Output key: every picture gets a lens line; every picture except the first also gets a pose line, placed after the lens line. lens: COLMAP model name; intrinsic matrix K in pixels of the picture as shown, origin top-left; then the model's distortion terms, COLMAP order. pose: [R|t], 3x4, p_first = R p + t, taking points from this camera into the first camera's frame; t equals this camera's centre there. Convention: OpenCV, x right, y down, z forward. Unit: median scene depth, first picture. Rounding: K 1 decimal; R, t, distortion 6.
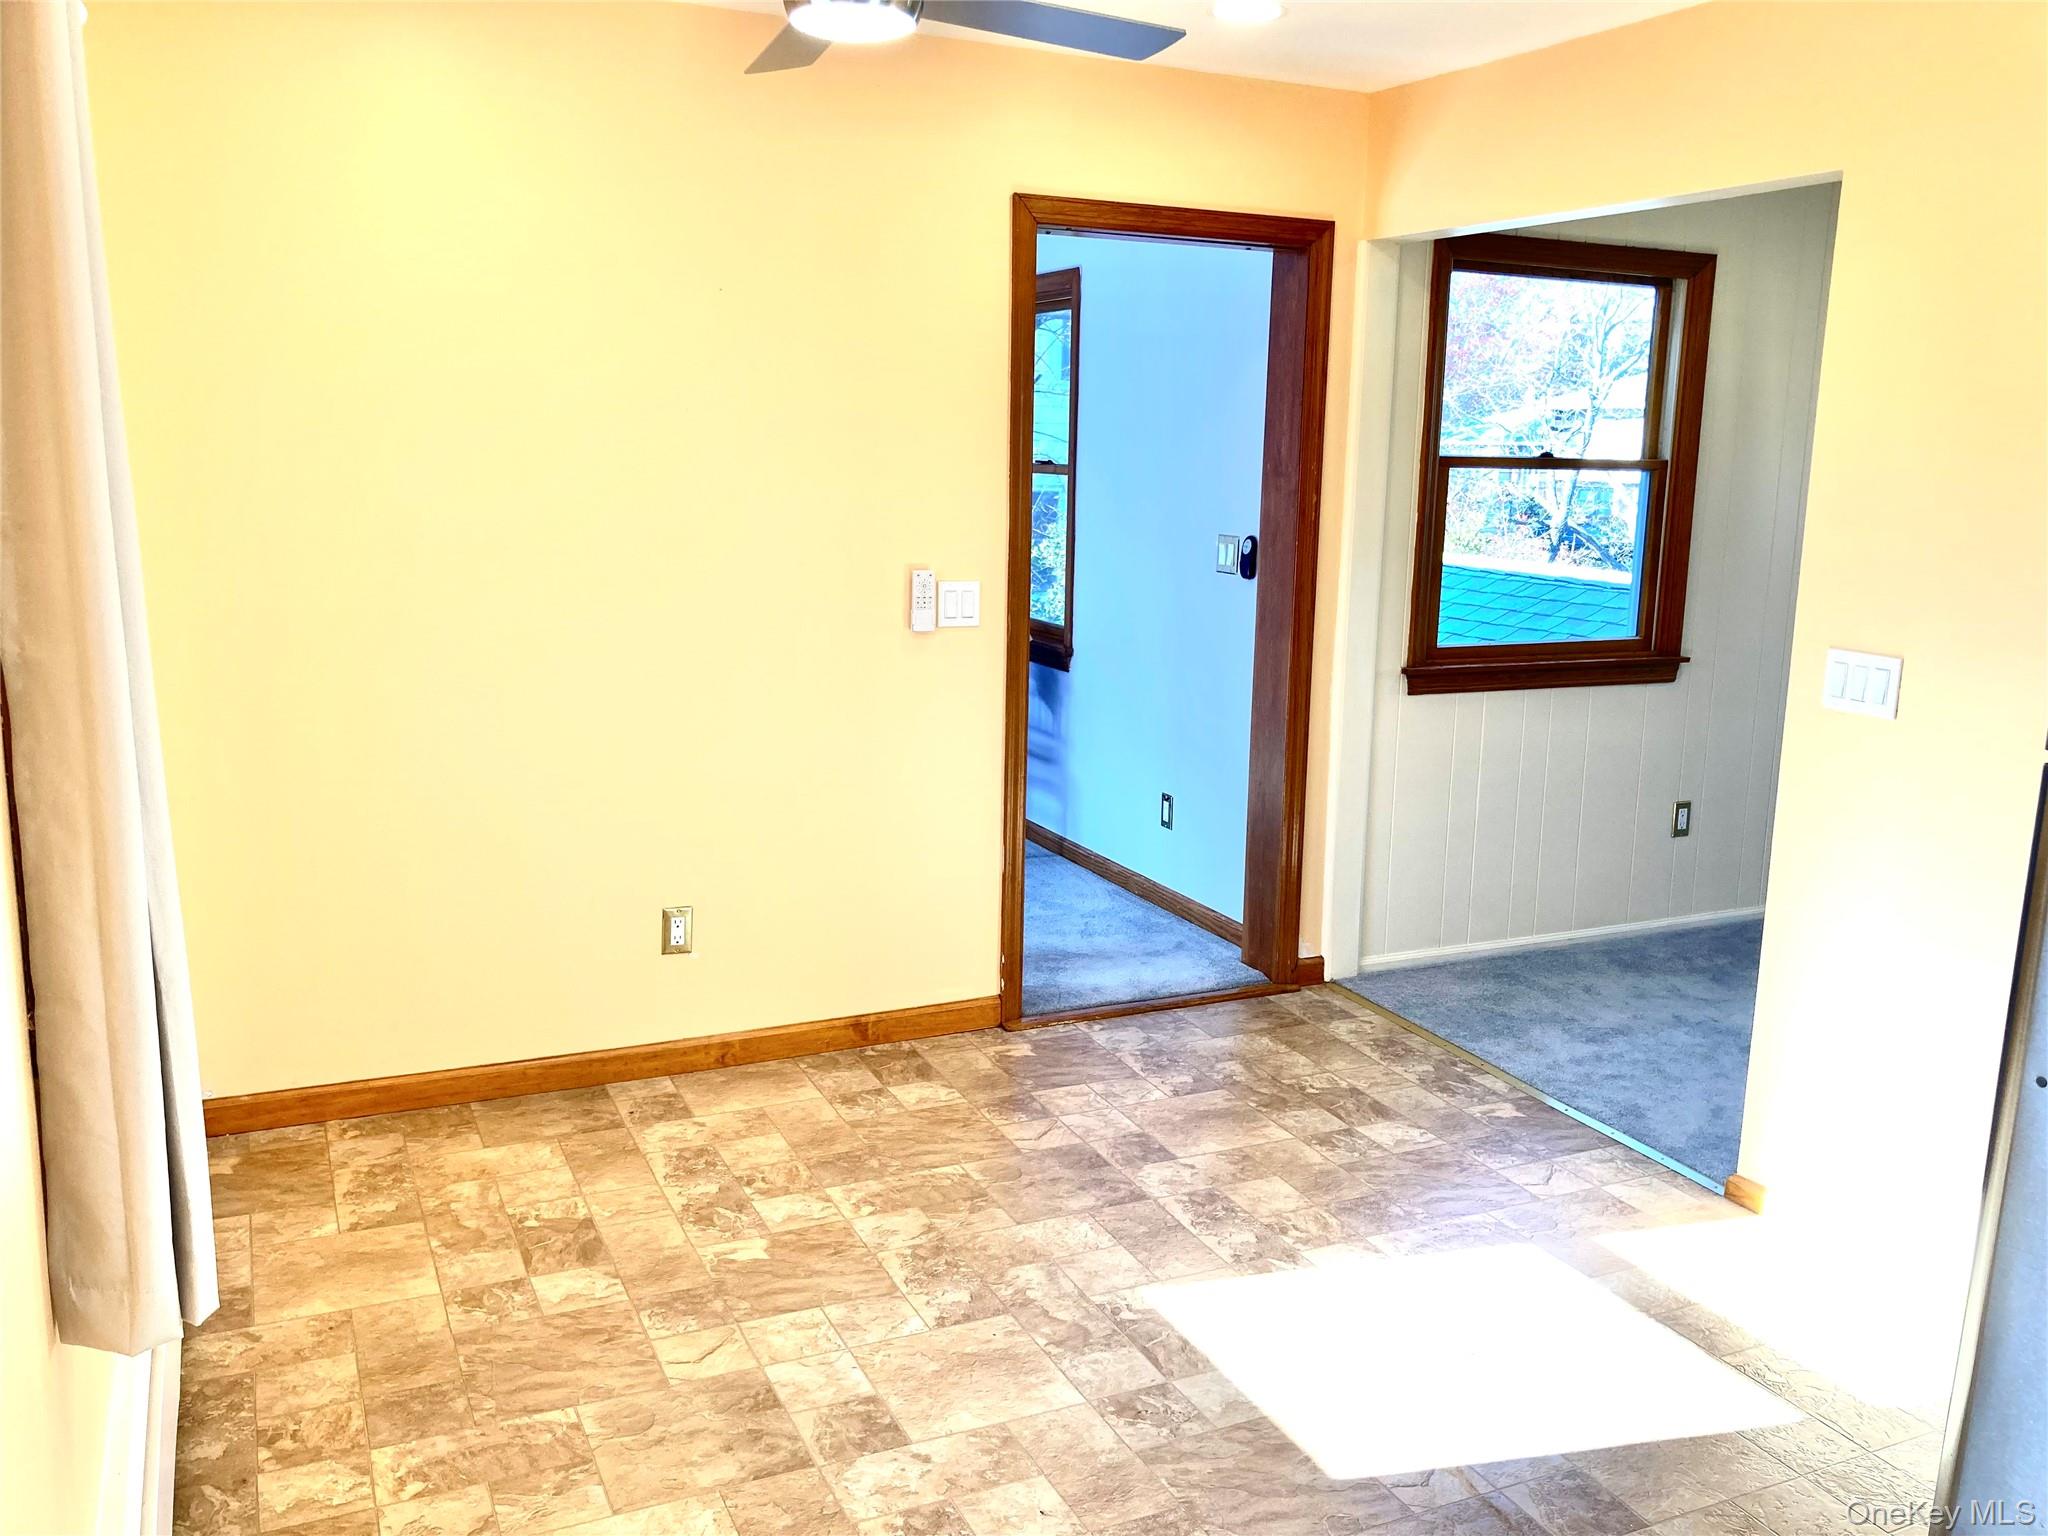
lens RADIAL K [[1674.2, 0, 1033.7], [0, 1674.2, 785.6], [0, 0, 1]] dist [0.042064, -0.034527]
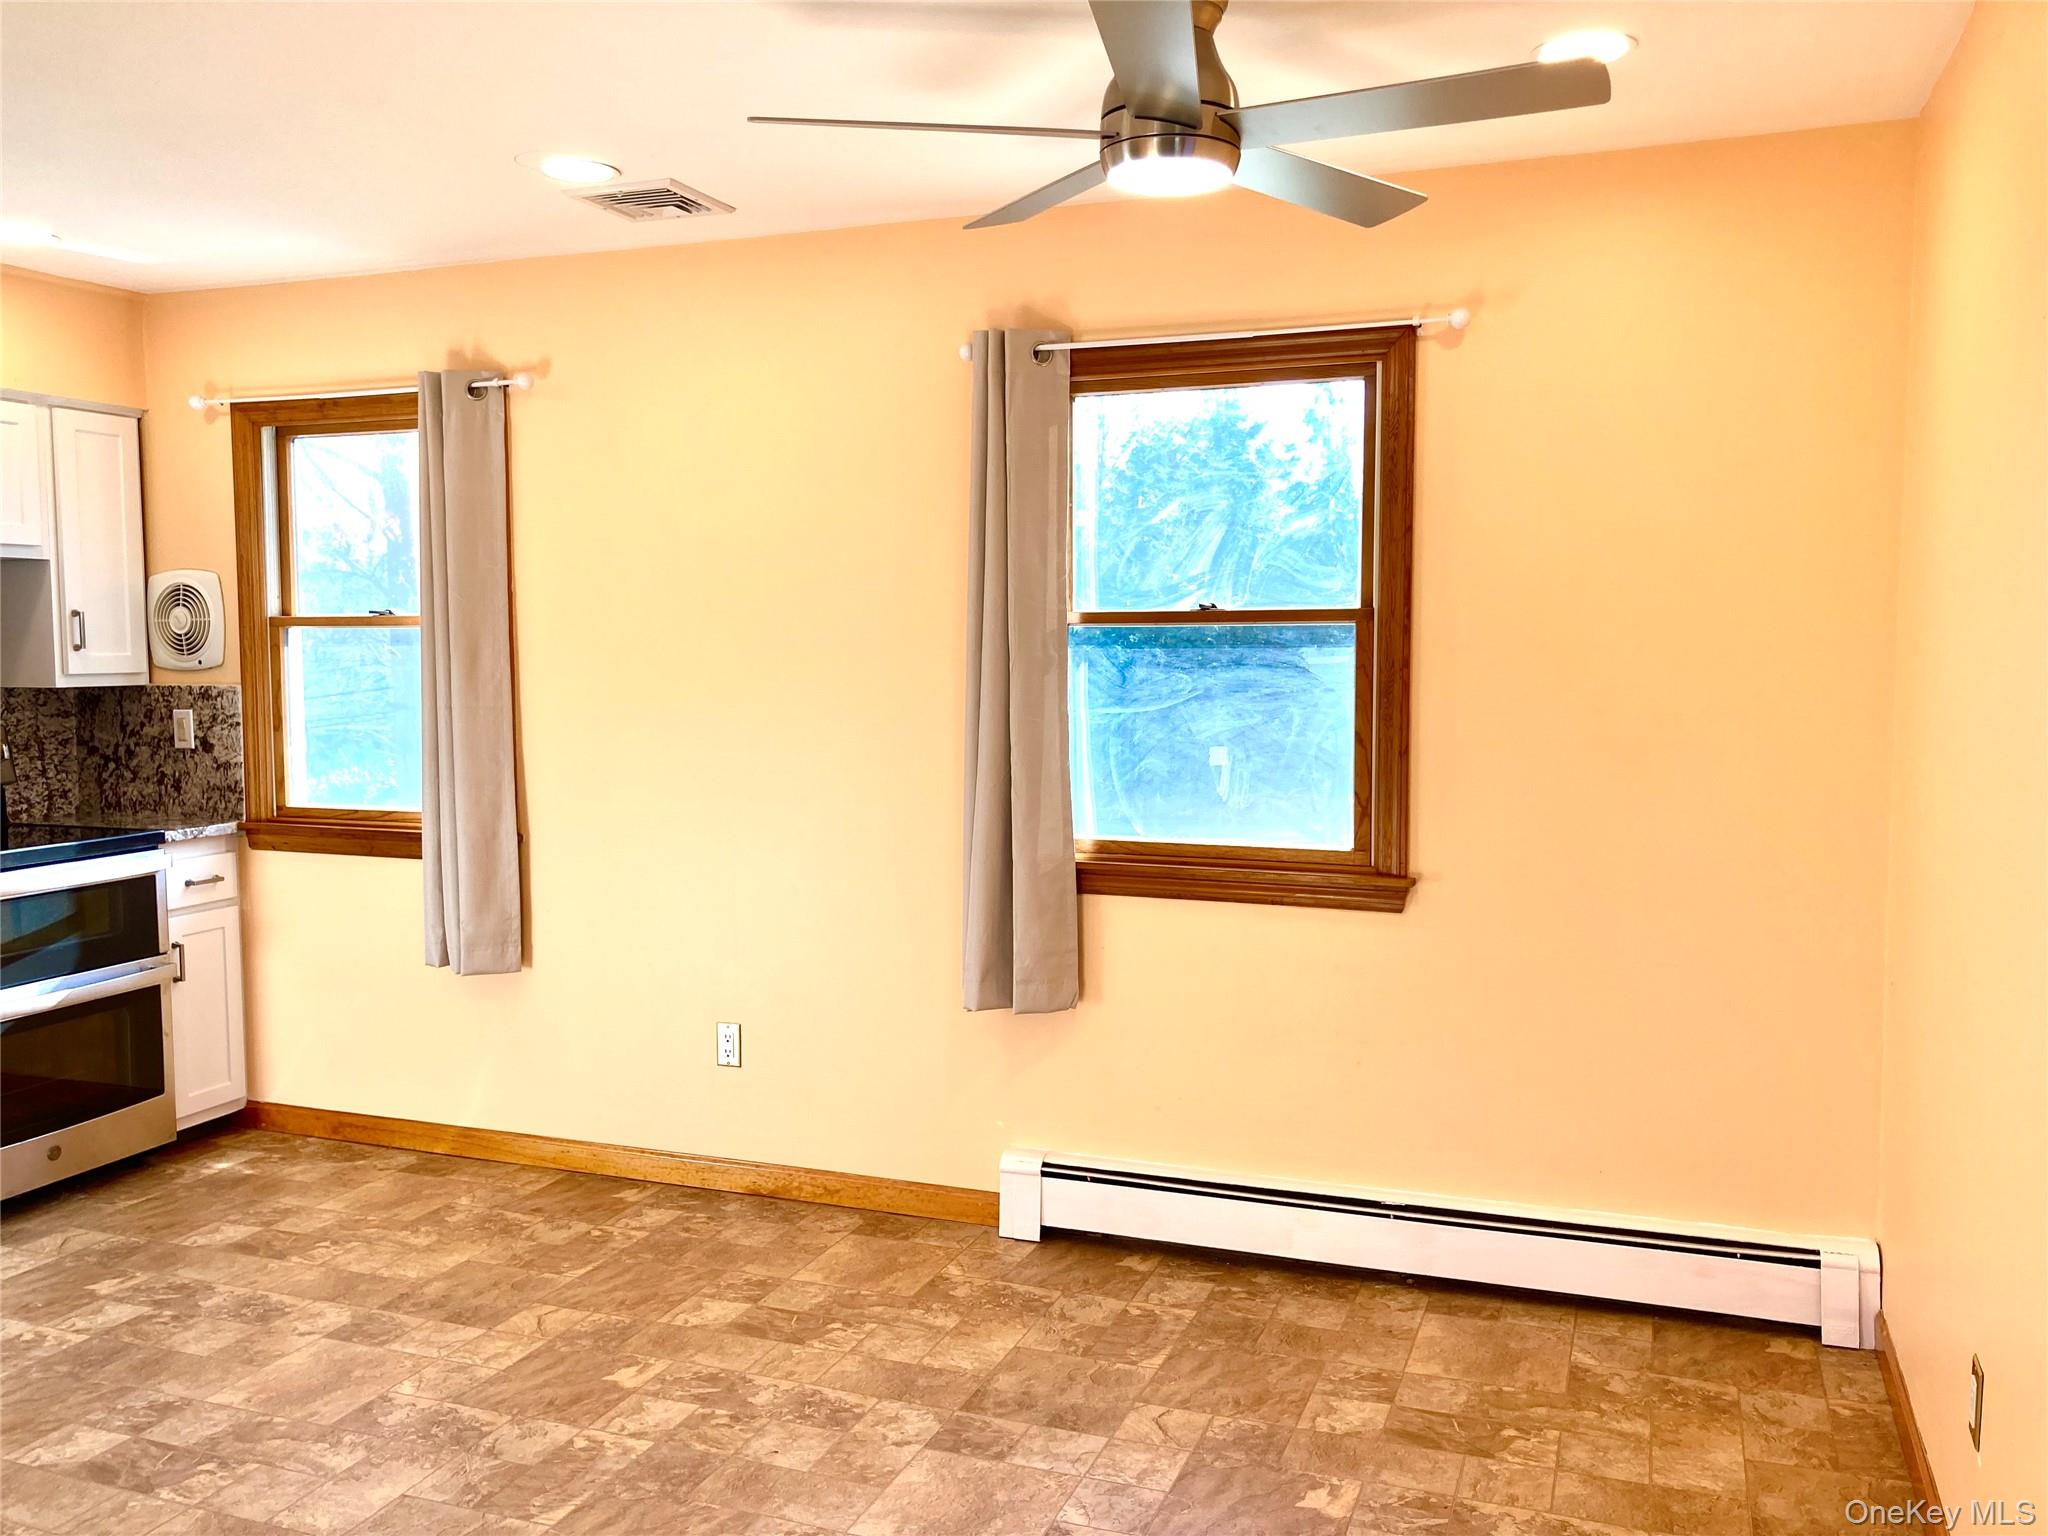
lens RADIAL K [[1674.2, 0, 995.4], [0, 1674.2, 765.1], [0, 0, 1]] dist [0.042064, -0.034527]
pose [[-0.723563, 0.033782, -0.689431, 0.396505], [-0.154088, 0.965692, 0.209035, -0.362667], [0.672840, 0.257483, -0.693534, 1.914442]]
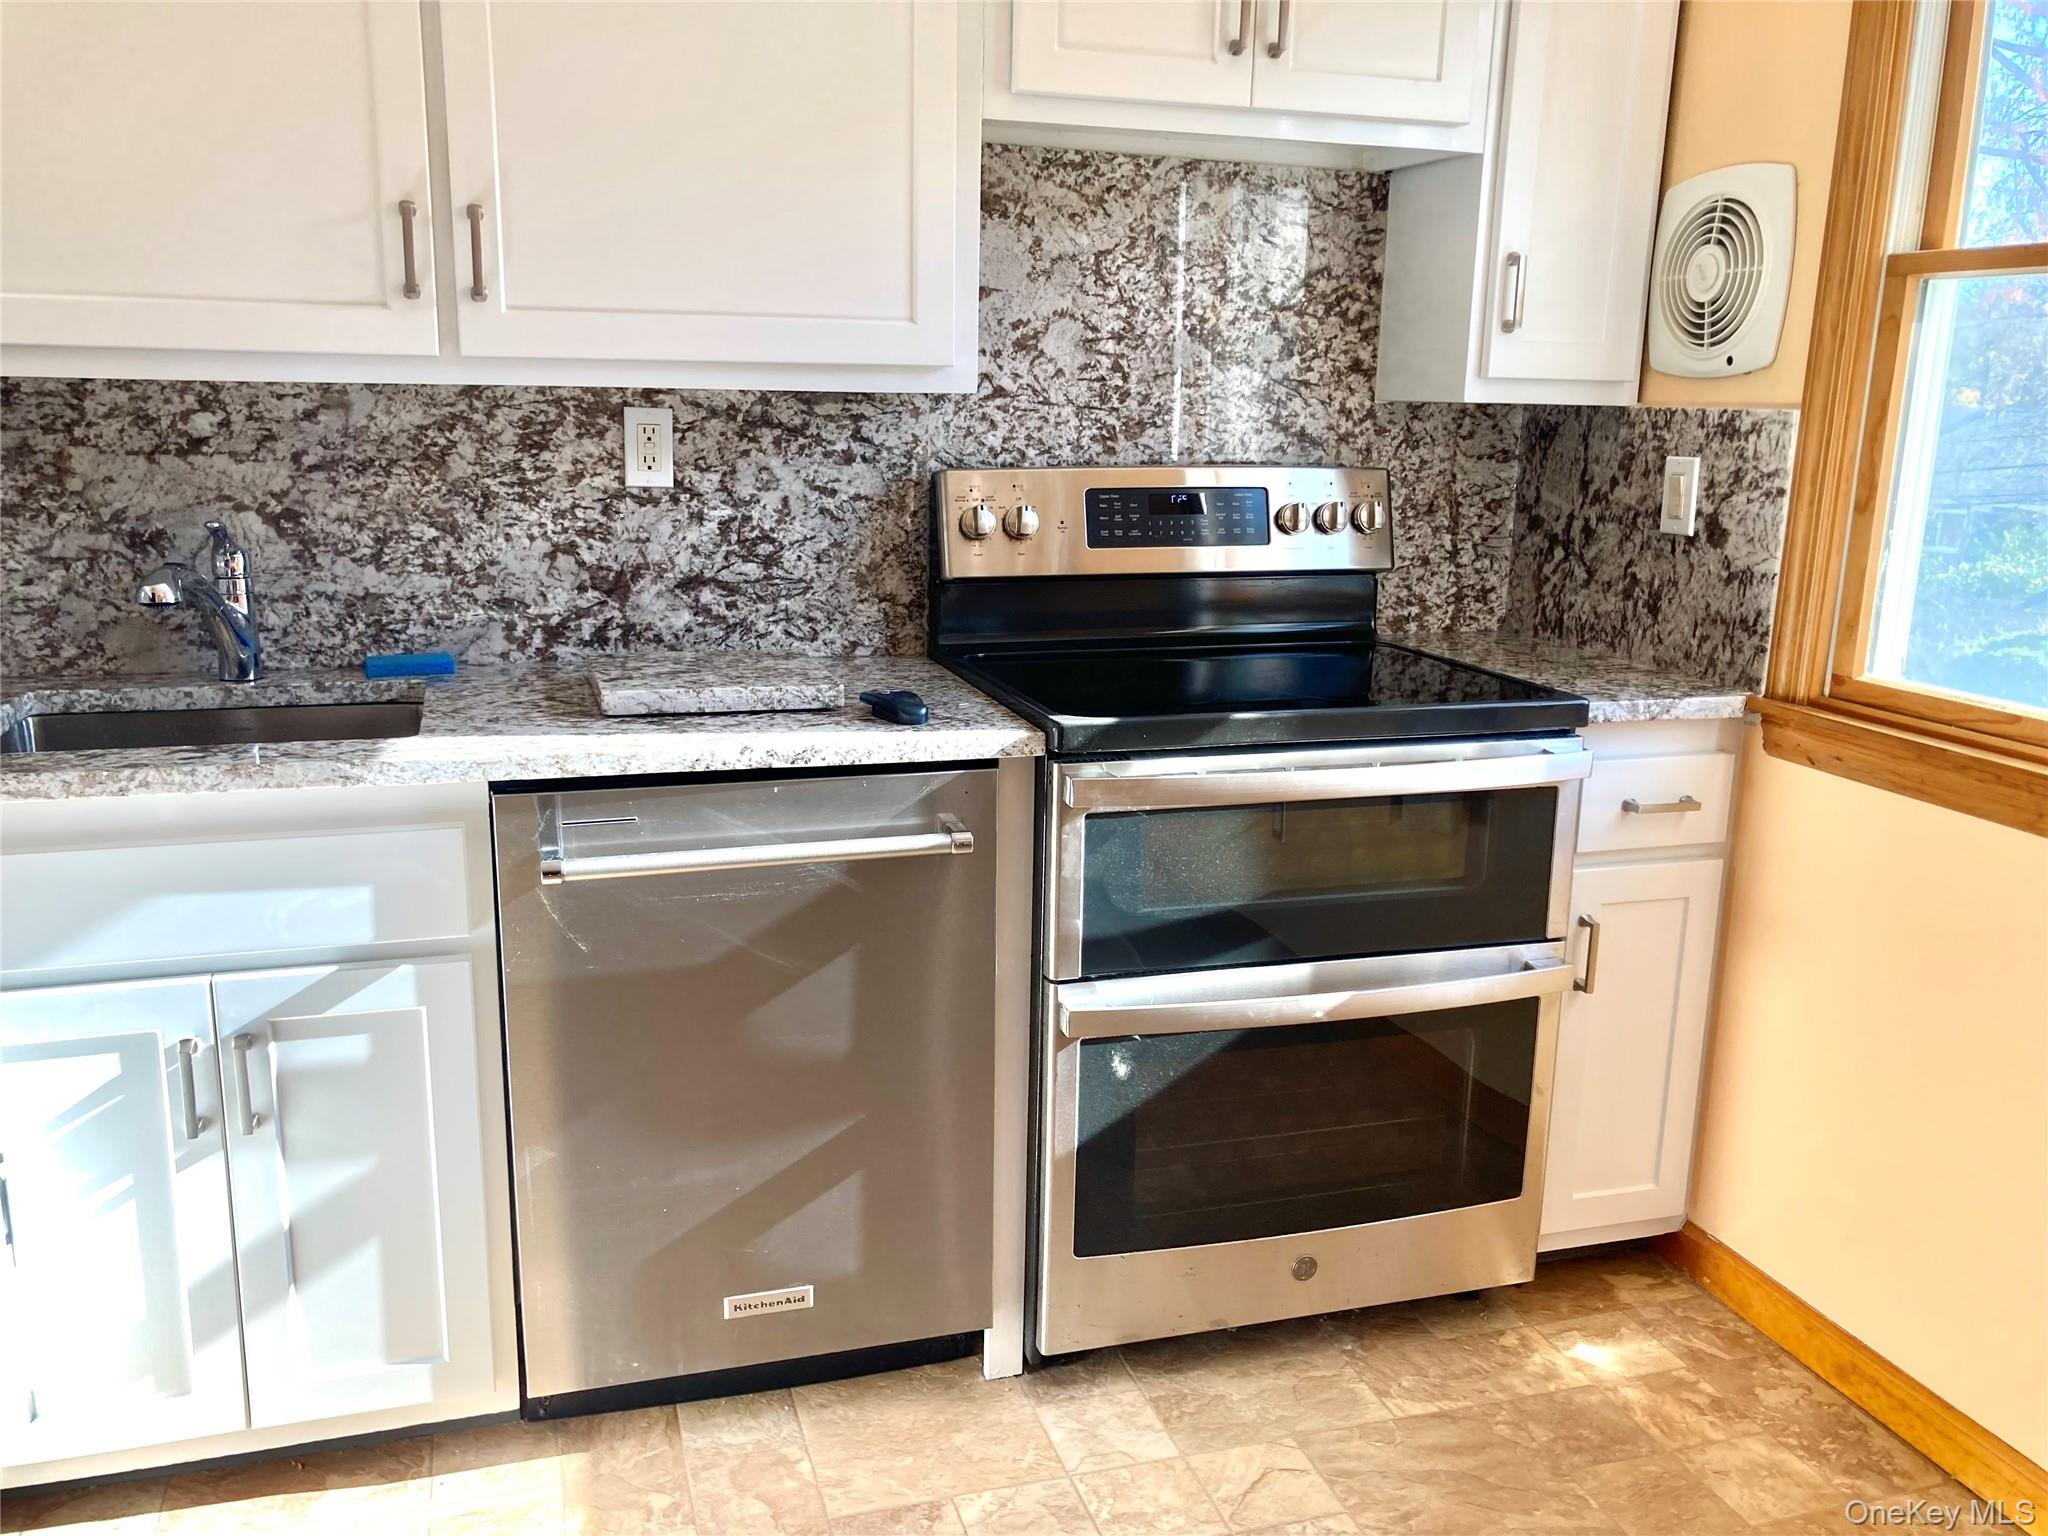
lens RADIAL K [[1674.2, 0, 1018.6], [0, 1674.2, 768.0], [0, 0, 1]] dist [0.042064, -0.034527]
pose [[-0.989510, -0.071468, 0.125544, 0.041117], [-0.011976, 0.906644, 0.421726, -0.155213], [-0.143964, 0.415799, -0.897990, 1.079785]]
